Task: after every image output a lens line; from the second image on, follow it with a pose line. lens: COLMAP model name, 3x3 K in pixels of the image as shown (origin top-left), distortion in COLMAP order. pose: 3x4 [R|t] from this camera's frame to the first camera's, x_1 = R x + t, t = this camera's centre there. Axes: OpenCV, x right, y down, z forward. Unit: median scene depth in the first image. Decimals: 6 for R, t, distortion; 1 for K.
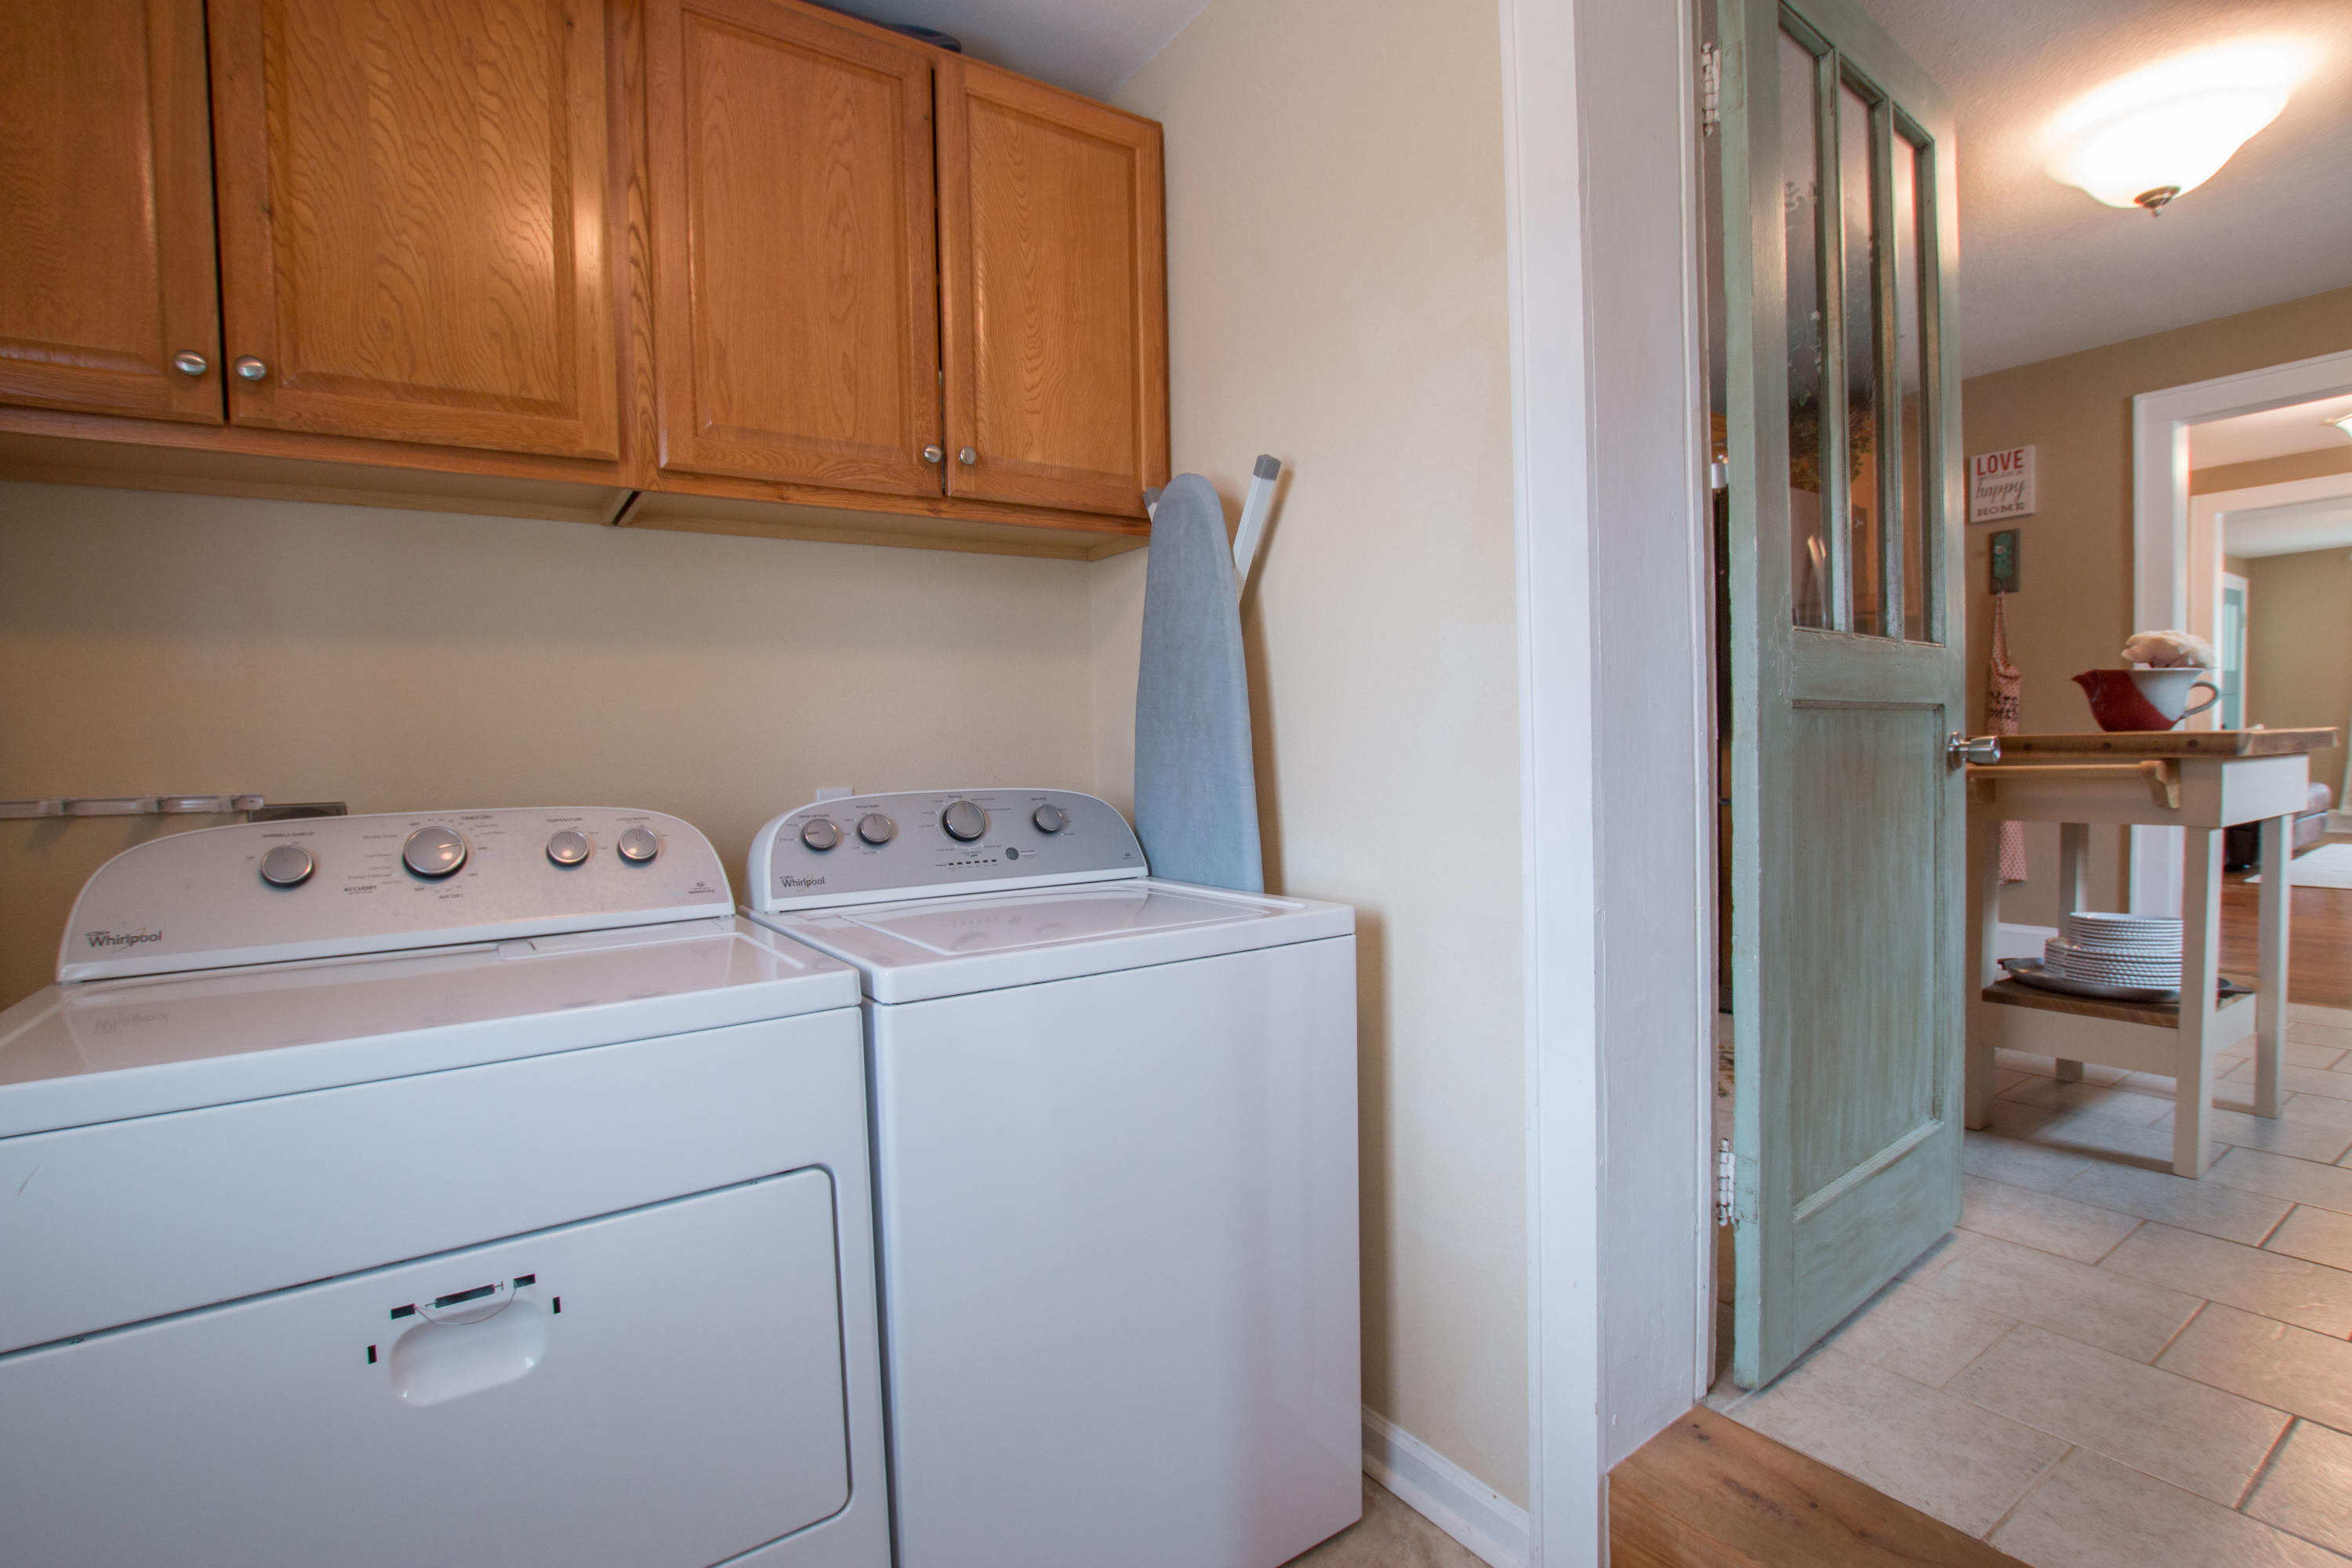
lens RADIAL K [[1096.2, 0, 1177.1], [0, 1096.2, 791.9], [0, 0, 1]] dist [0.000279, -0.007959]
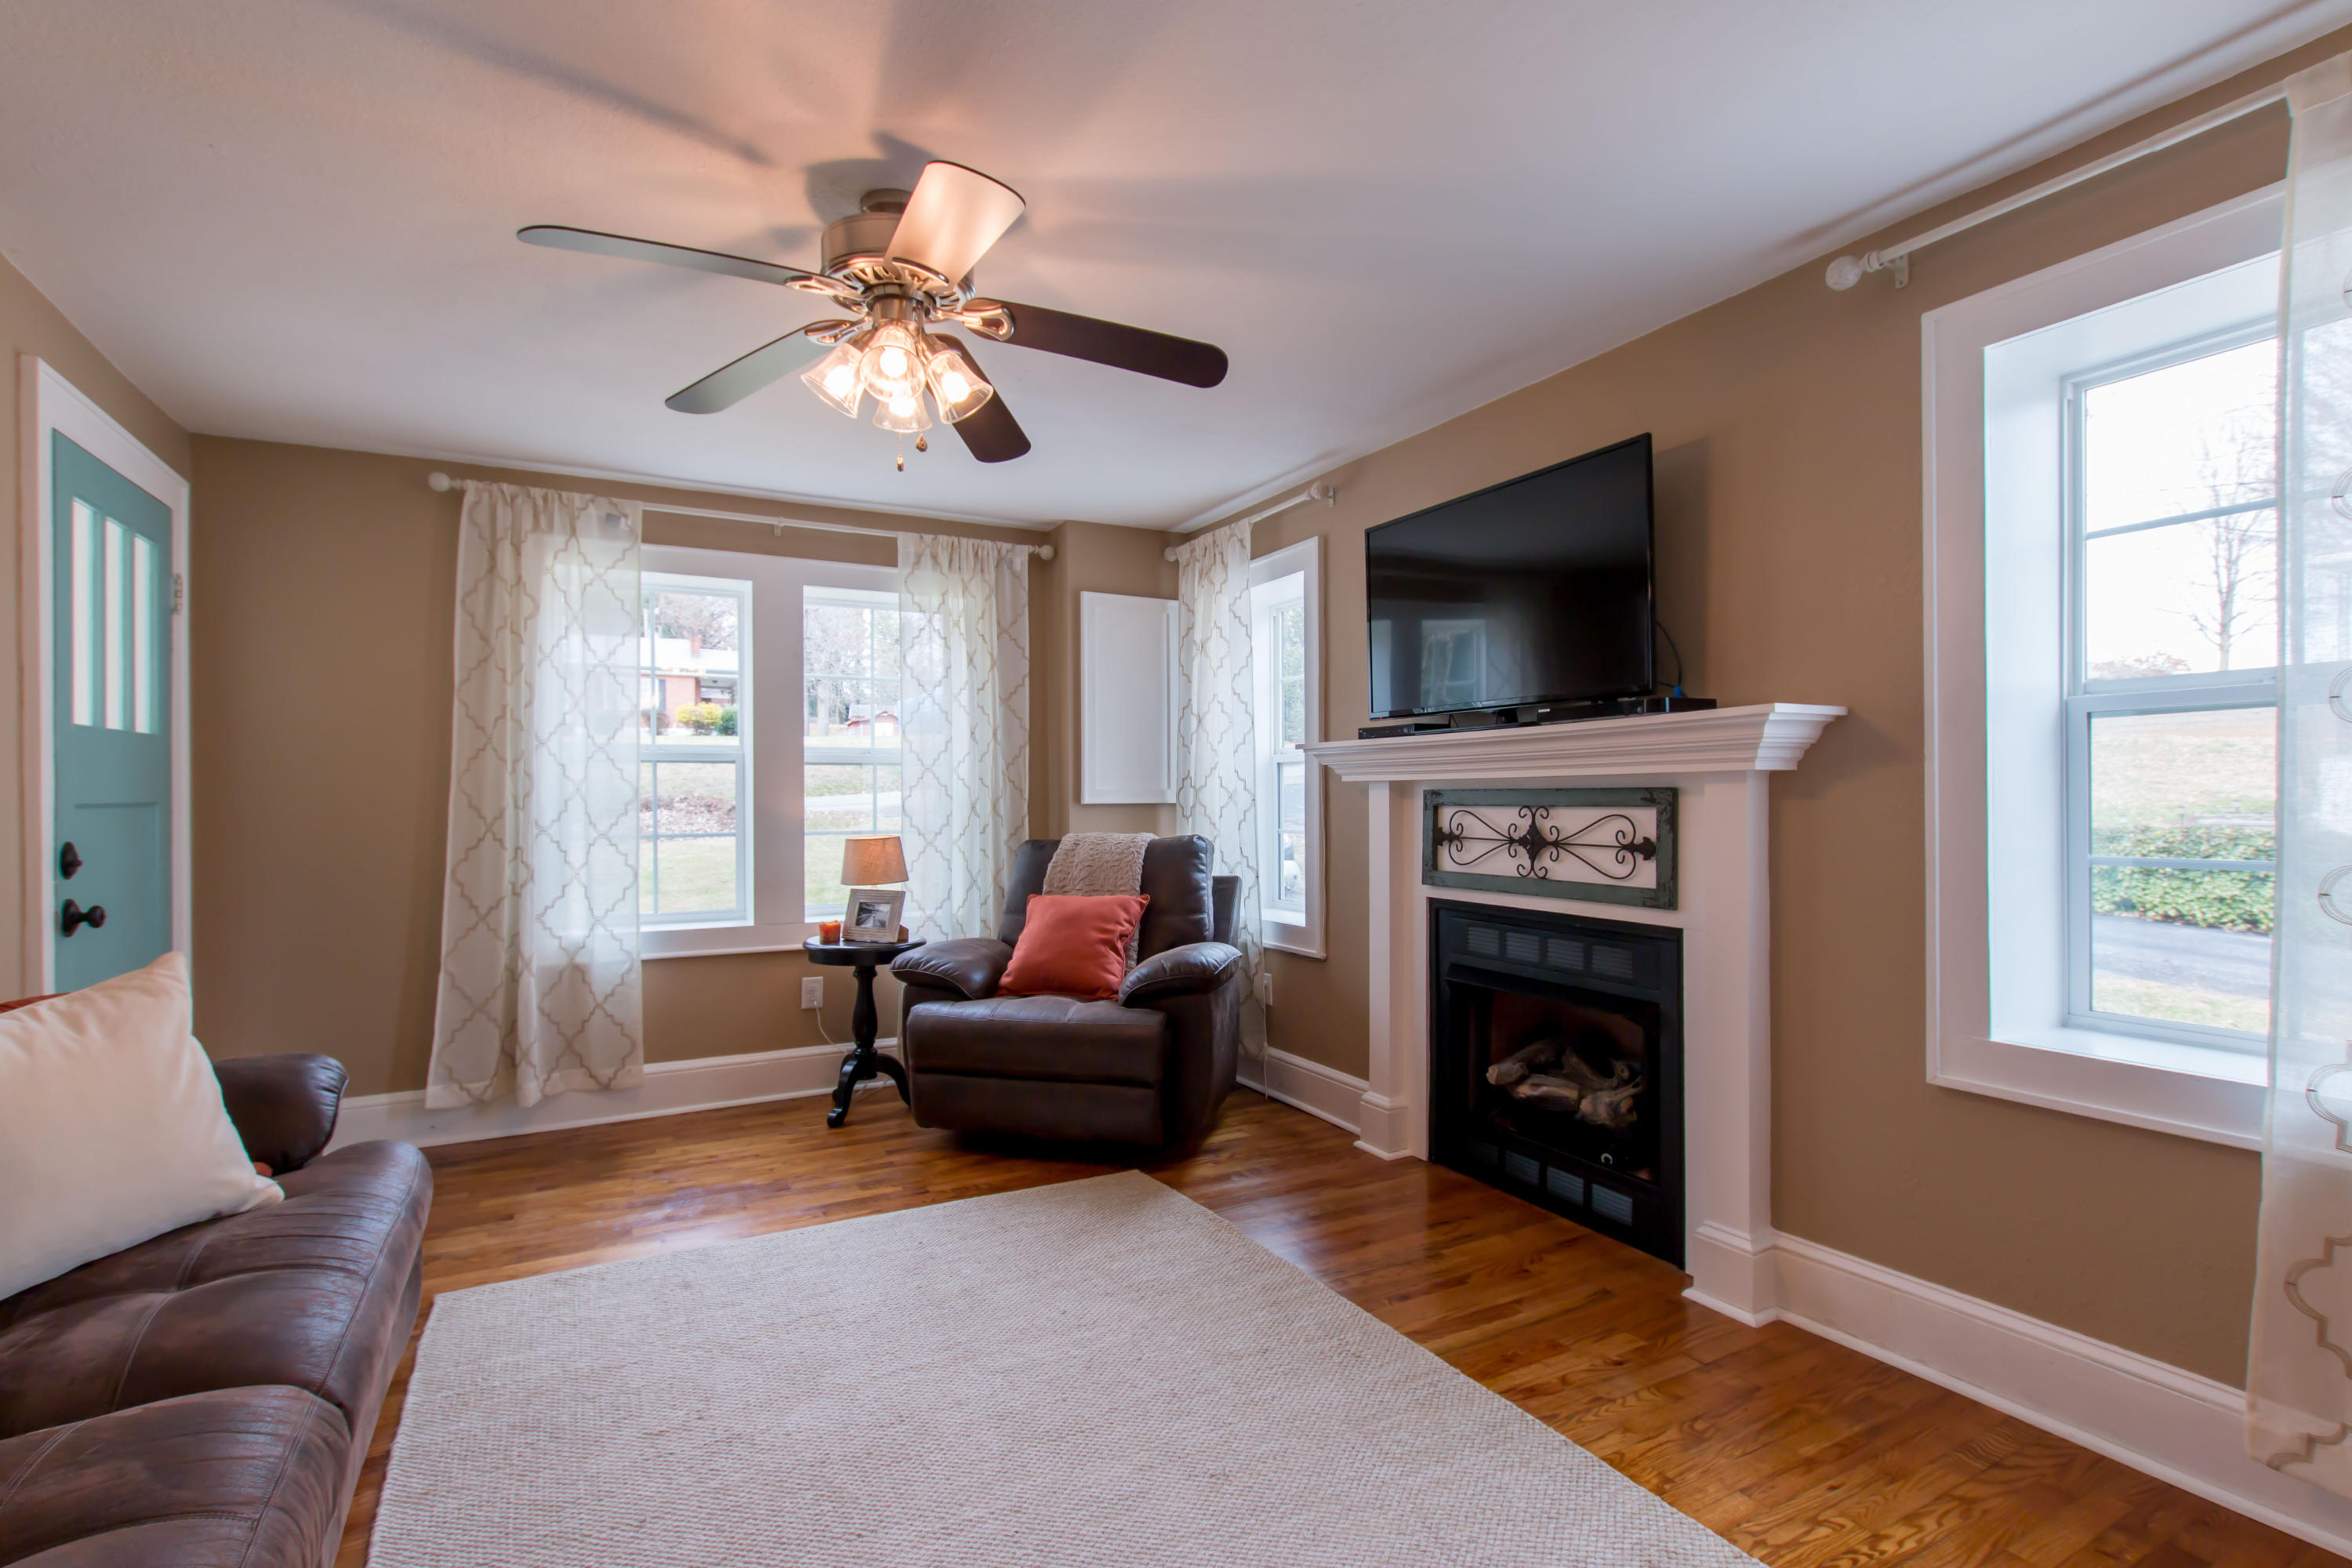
lens RADIAL K [[1057.6, 0, 1161.8], [0, 1057.6, 804.6], [0, 0, 1]] dist [0.001585, 0.000020]
pose [[0.109468, 0.021535, 0.993757, 1.499961], [0.042955, 0.998729, -0.026375, -0.147601], [-0.993062, 0.045574, 0.108403, 1.443717]]
